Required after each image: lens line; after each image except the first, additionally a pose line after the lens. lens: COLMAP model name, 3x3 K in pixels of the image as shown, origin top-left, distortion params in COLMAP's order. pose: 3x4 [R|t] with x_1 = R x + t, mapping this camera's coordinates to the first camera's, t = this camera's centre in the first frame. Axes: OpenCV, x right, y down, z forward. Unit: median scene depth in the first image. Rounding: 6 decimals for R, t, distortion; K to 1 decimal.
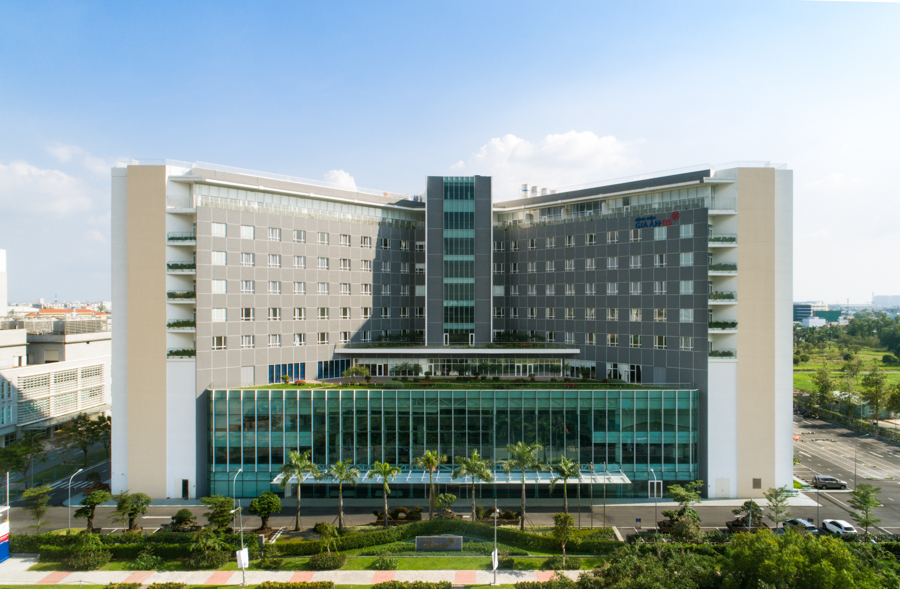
lens RADIAL K [[610.8, 0, 482.7], [0, 610.8, 309.9], [0, 0, 1]] dist [0.002901, -0.002910]
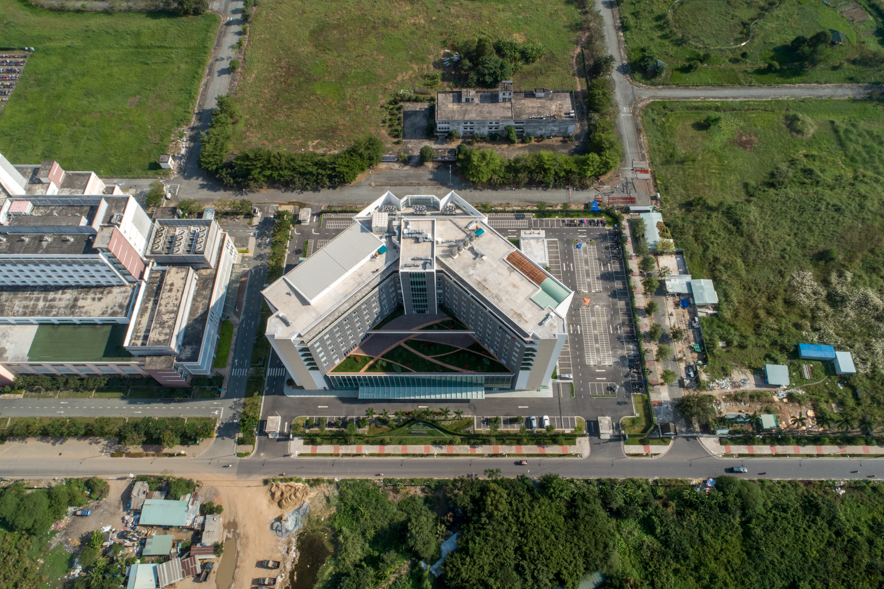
lens RADIAL K [[601.7, 0, 446.6], [0, 601.7, 296.2], [0, 0, 1]] dist [-0.005852, 0.013022]
pose [[0.999890, 0.003932, -0.014292, 0.098132], [0.010485, 0.493923, 0.869442, -2.232798], [0.010477, -0.869497, 0.493828, 0.025731]]
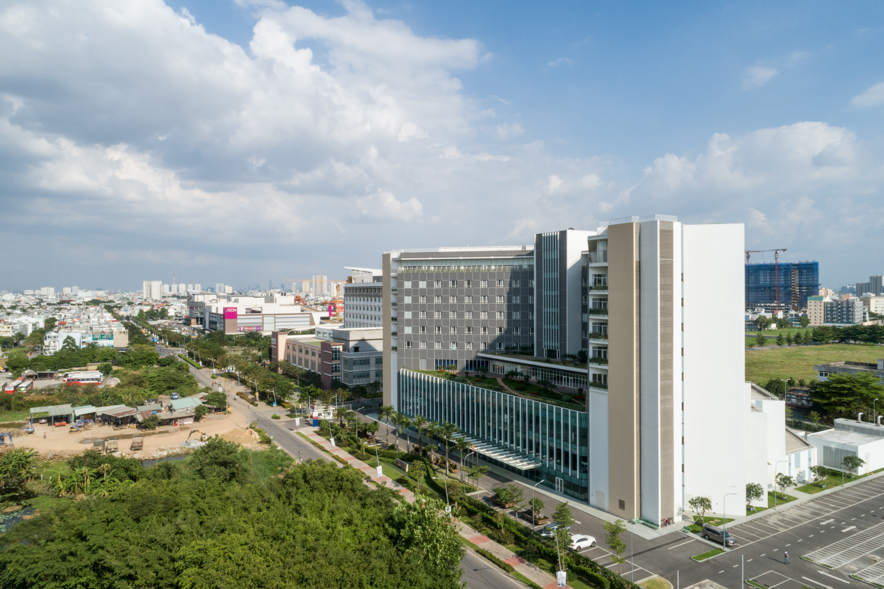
lens RADIAL K [[601.7, 0, 442.1], [0, 601.7, 293.9], [0, 0, 1]] dist [-0.005852, 0.013022]
pose [[0.507729, 0.000724, -0.861516, 1.221455], [-0.001688, 0.999999, -0.000155, -0.102241], [0.861515, 0.001533, 0.507730, 0.150203]]
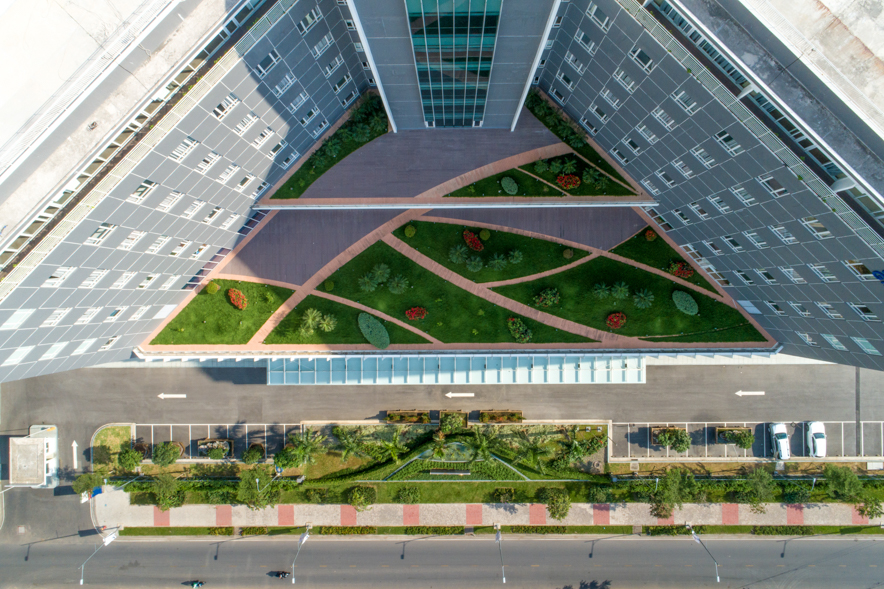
lens RADIAL K [[601.7, 0, 442.7], [0, 601.7, 296.9], [0, 0, 1]] dist [-0.005852, 0.013022]
pose [[0.999866, -0.001931, -0.016286, -0.051268], [0.016295, 0.004644, 0.999856, -0.609690], [-0.001855, -0.999987, 0.004675, 1.052869]]
